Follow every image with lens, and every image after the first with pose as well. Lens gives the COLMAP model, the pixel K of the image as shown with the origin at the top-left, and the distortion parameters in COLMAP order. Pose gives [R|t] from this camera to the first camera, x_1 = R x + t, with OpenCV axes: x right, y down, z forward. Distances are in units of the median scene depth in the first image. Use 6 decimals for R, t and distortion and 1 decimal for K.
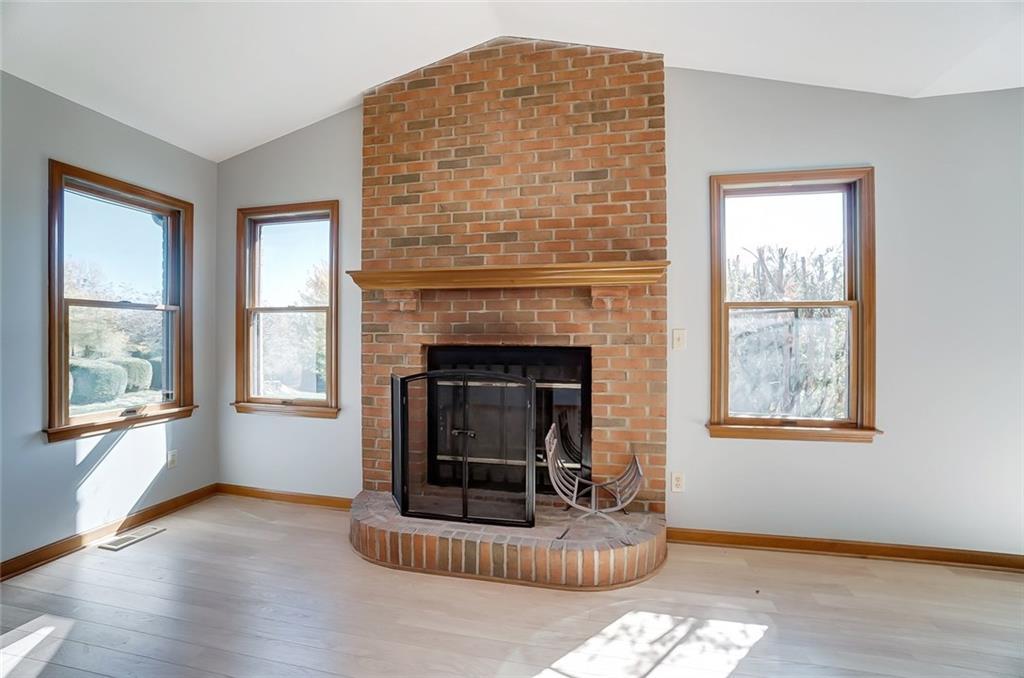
lens RADIAL K [[451.0, 0, 504.1], [0, 451.0, 339.3], [0, 0, 1]] dist [-0.058903, 0.016668]
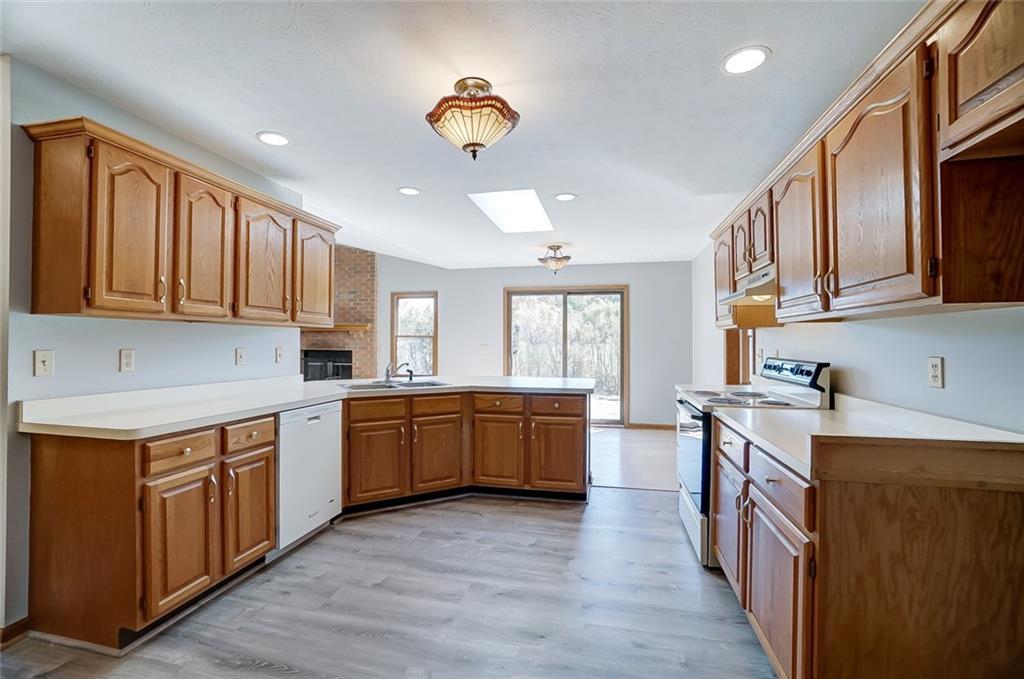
lens RADIAL K [[451.0, 0, 501.5], [0, 451.0, 339.3], [0, 0, 1]] dist [-0.058903, 0.016668]
pose [[0.999983, 0.001272, -0.005661, 1.184573], [-0.001327, 0.999951, -0.009762, -0.029589], [0.005648, 0.009770, 0.999936, -1.931541]]
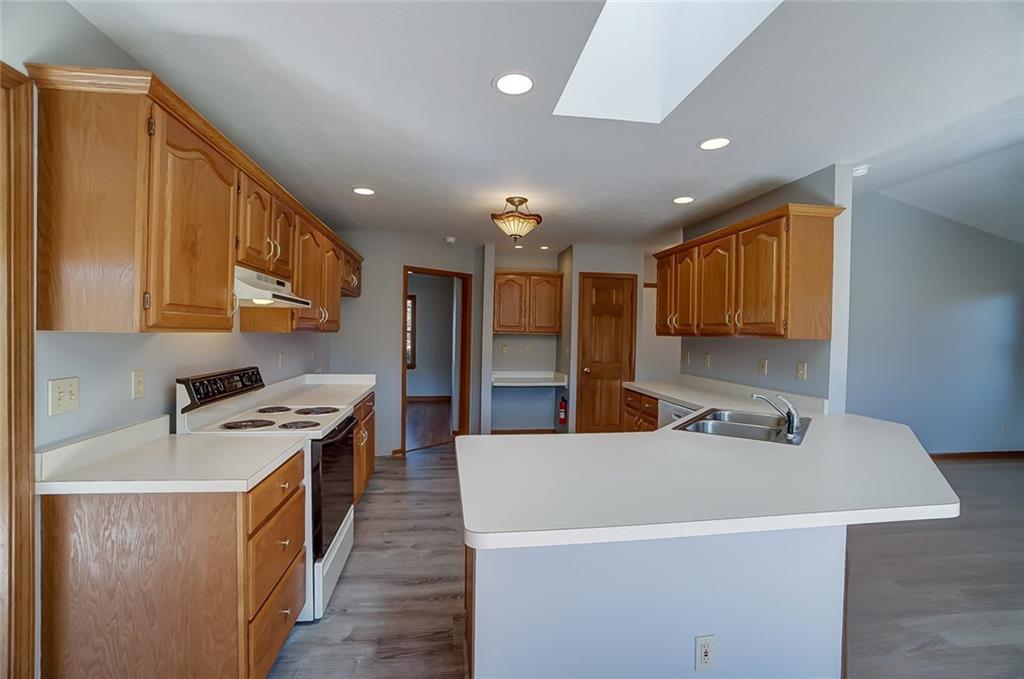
lens RADIAL K [[451.0, 0, 504.9], [0, 451.0, 341.8], [0, 0, 1]] dist [-0.058903, 0.016668]
pose [[-0.937611, -0.005655, -0.347641, 1.641018], [-0.014476, 0.999636, 0.022781, -0.084399], [0.347385, 0.026392, -0.937351, 0.162867]]
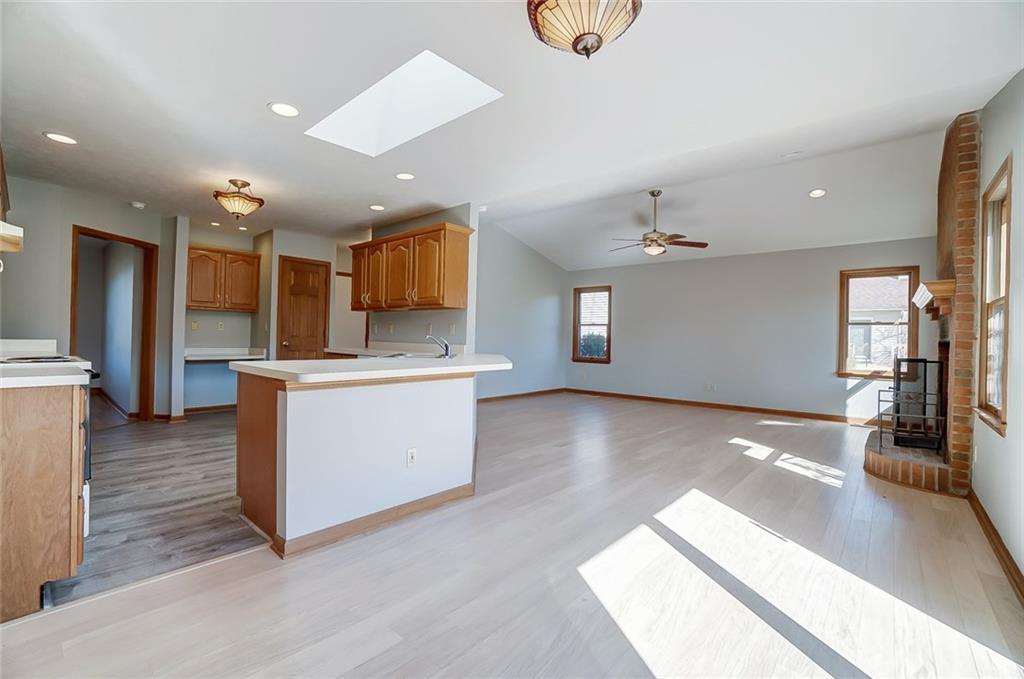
lens RADIAL K [[451.0, 0, 503.0], [0, 451.0, 339.4], [0, 0, 1]] dist [-0.058903, 0.016668]
pose [[-0.485309, -0.005787, -0.874324, 2.025558], [-0.022063, 0.999741, 0.005629, 0.030589], [0.874065, 0.022022, -0.485310, 0.435747]]
